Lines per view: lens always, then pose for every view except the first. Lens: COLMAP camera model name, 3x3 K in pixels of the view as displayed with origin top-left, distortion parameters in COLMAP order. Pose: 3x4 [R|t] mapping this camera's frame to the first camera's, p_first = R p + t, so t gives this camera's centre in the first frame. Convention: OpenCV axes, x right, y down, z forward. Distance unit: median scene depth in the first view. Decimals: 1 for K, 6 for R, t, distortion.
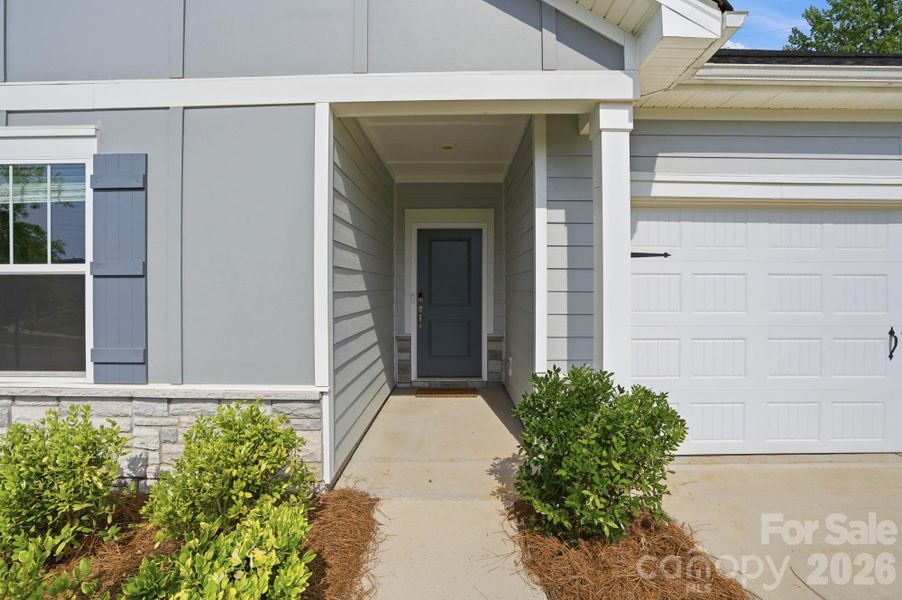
lens RADIAL K [[442.4, 0, 453.0], [0, 442.4, 298.2], [0, 0, 1]] dist [-0.070645, 0.024793]
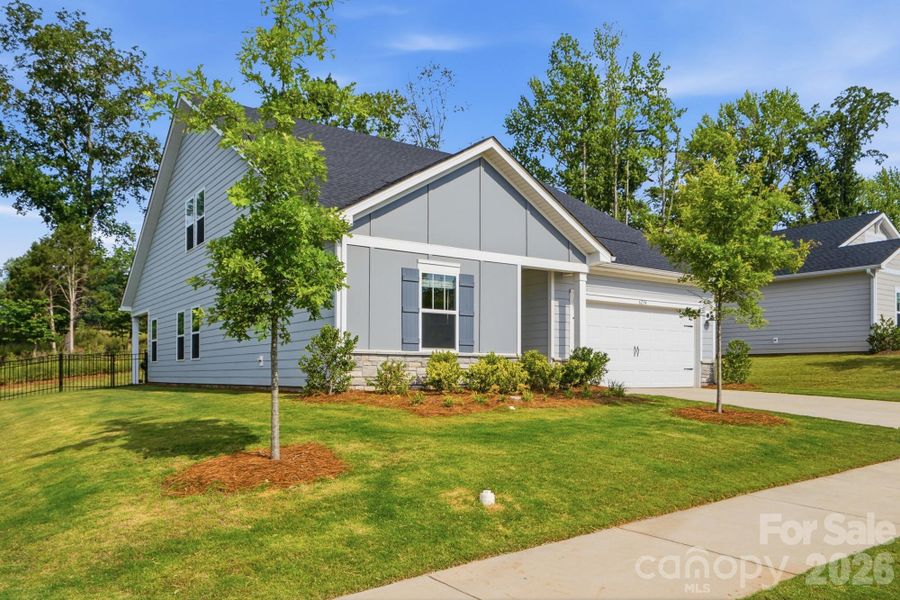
lens RADIAL K [[680.9, 0, 450.9], [0, 680.9, 366.7], [0, 0, 1]] dist [0.001027, 0.006853]
pose [[0.814524, 0.010093, 0.580042, -3.567918], [0.003430, 0.999747, -0.022212, 0.400339], [-0.580119, 0.020081, 0.814284, -2.736232]]
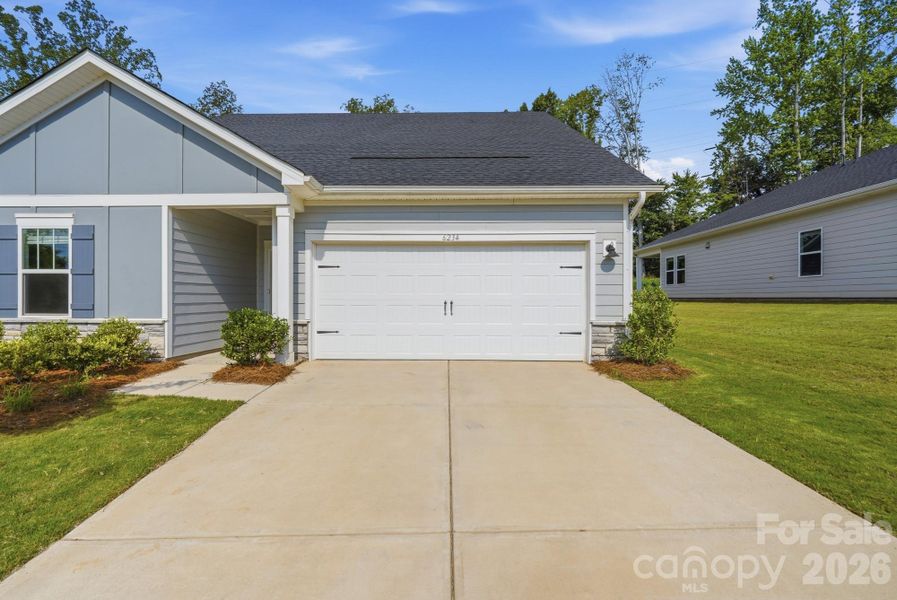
lens RADIAL K [[409.1, 0, 450.0], [0, 409.1, 301.5], [0, 0, 1]] dist [0.000897, -0.000315]
pose [[0.999748, 0.005753, -0.021687, 1.390326], [-0.005806, 0.999980, -0.002401, 0.097972], [0.021673, 0.002526, 0.999762, -1.316816]]
